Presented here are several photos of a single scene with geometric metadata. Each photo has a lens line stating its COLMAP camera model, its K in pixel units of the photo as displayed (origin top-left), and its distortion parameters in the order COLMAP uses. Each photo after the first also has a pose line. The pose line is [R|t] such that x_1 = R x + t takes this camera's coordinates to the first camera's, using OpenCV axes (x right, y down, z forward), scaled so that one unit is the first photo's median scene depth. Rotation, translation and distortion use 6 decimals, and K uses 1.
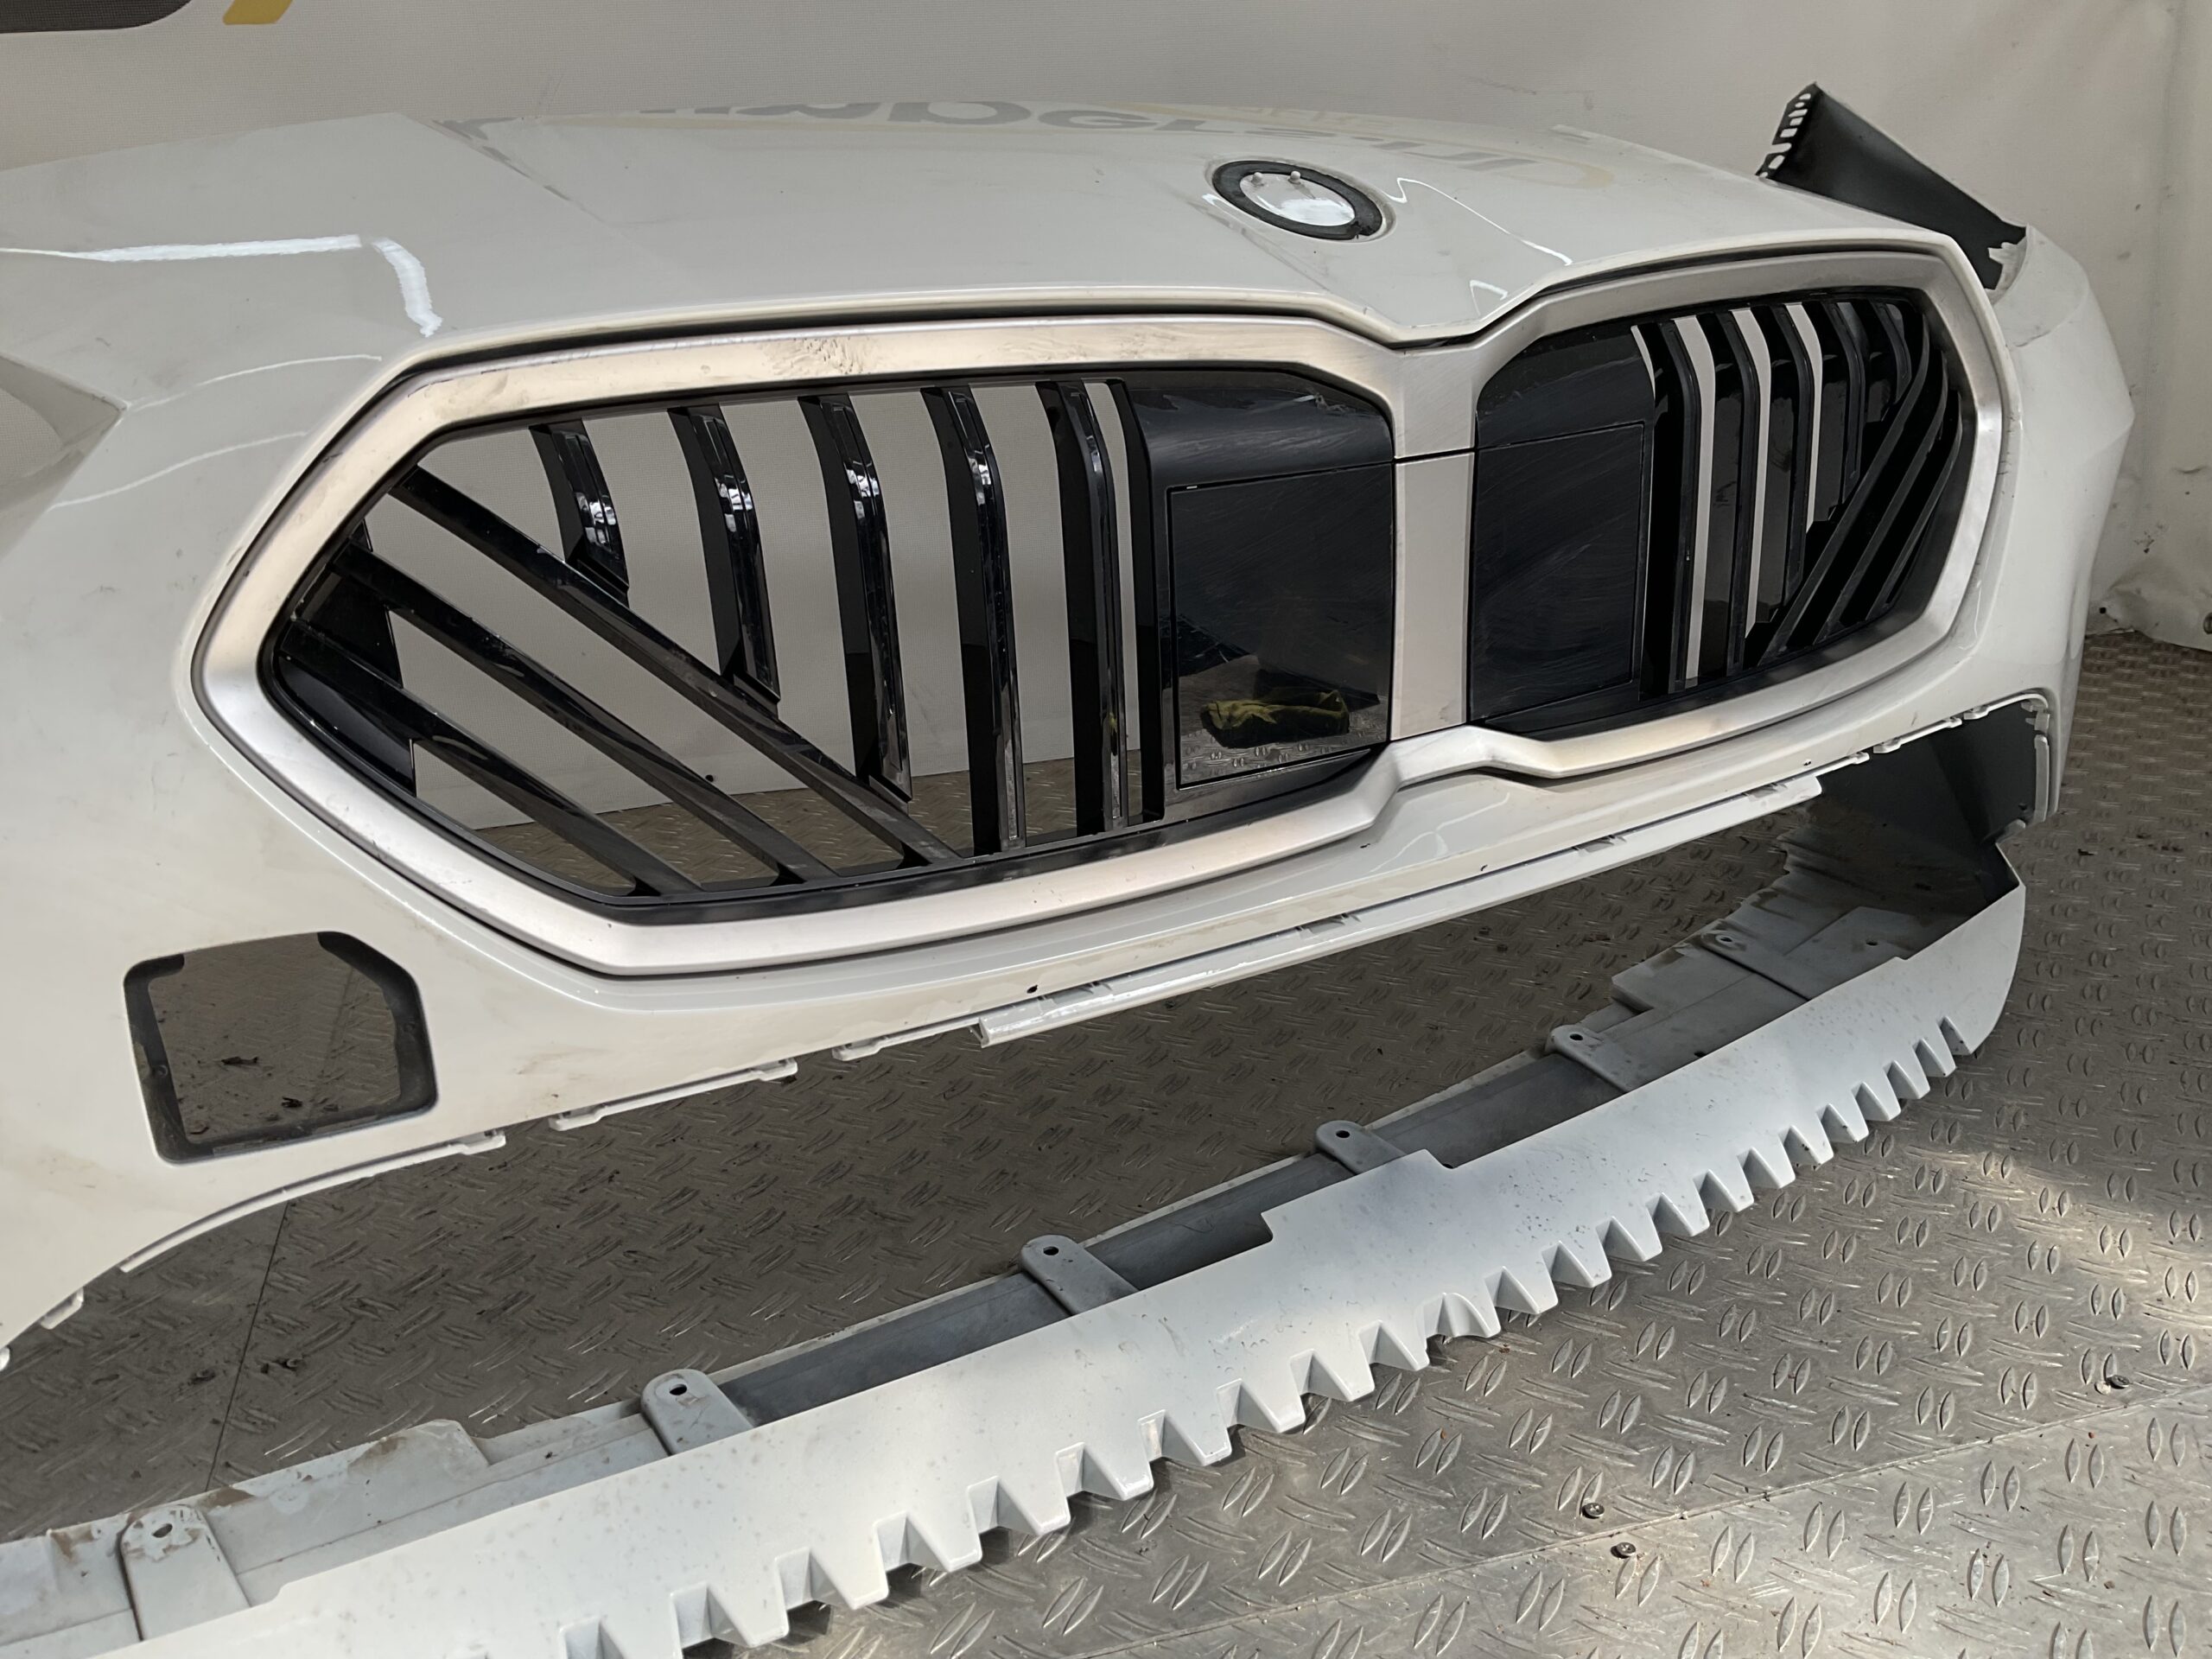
lens RADIAL K [[1855.7, 0, 1078.5], [0, 1855.7, 835.4], [0, 0, 1]] dist [0.132901, -0.225857]
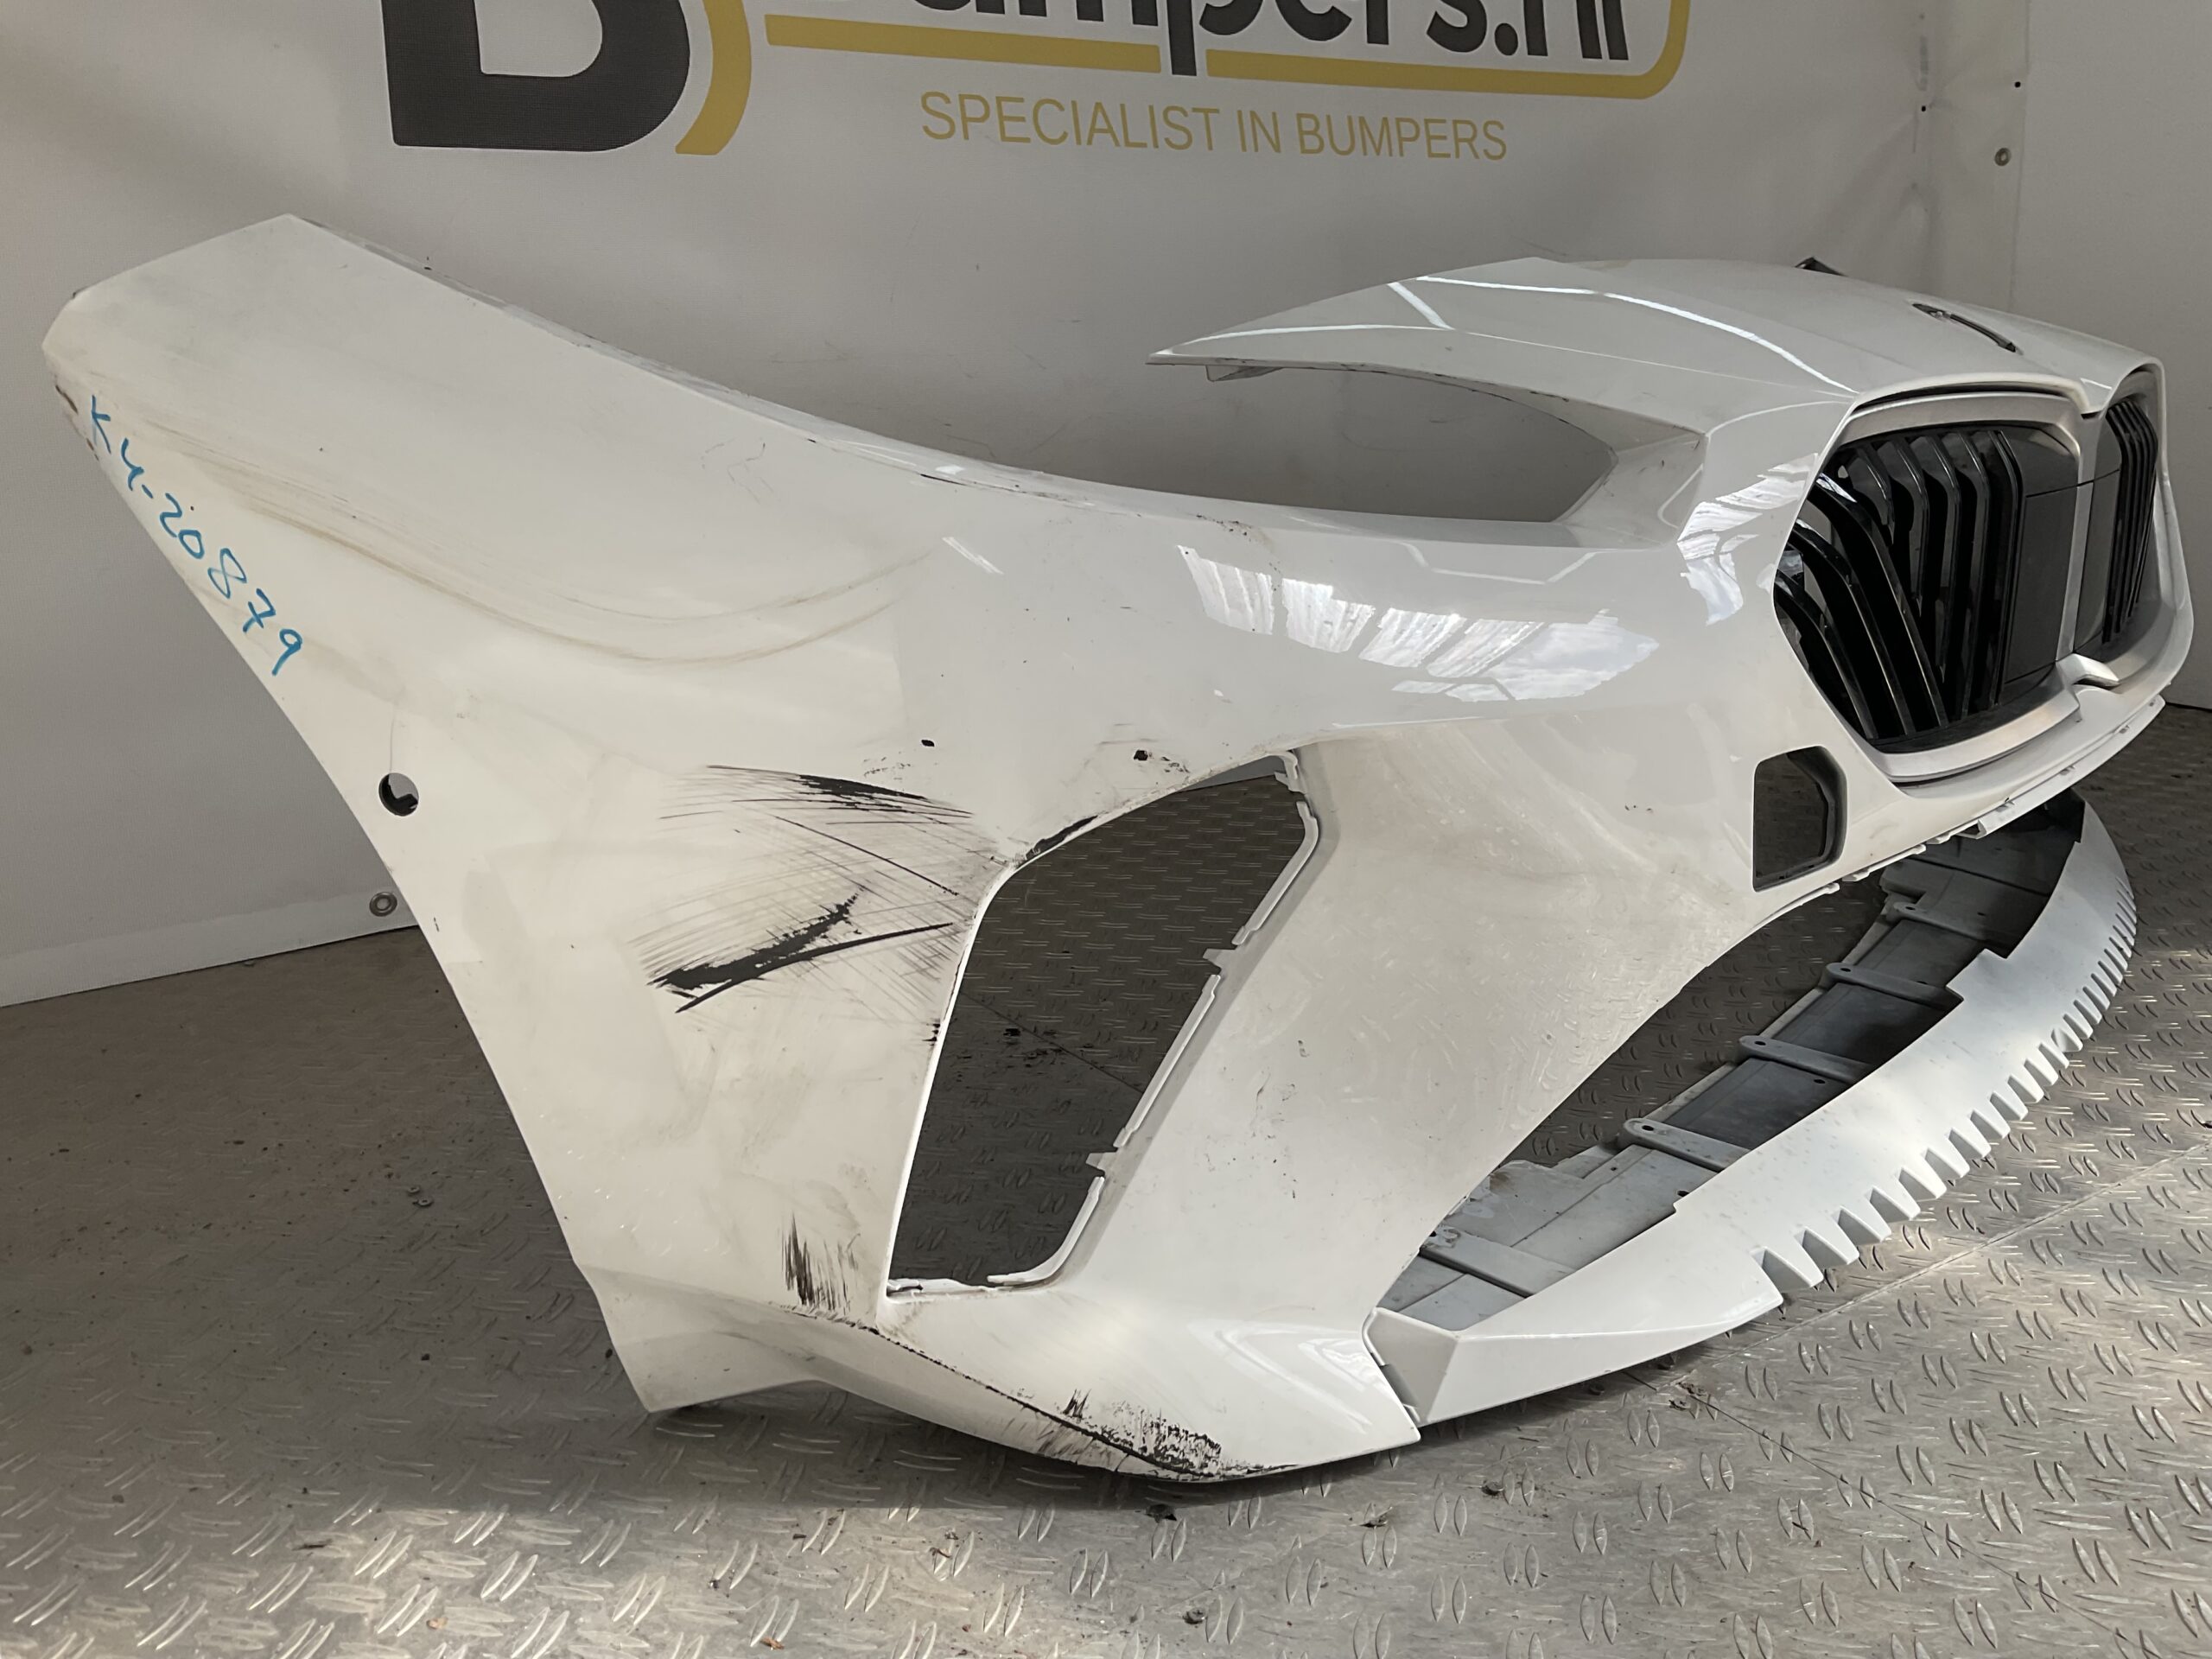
lens RADIAL K [[1830.3, 0, 1105.9], [0, 1830.3, 838.2], [0, 0, 1]] dist [0.140502, -0.287200]
pose [[0.951042, -0.054048, 0.304300, -1.044067], [0.073286, 0.995947, -0.052149, 0.118961], [-0.300248, 0.071897, 0.951148, -0.247809]]
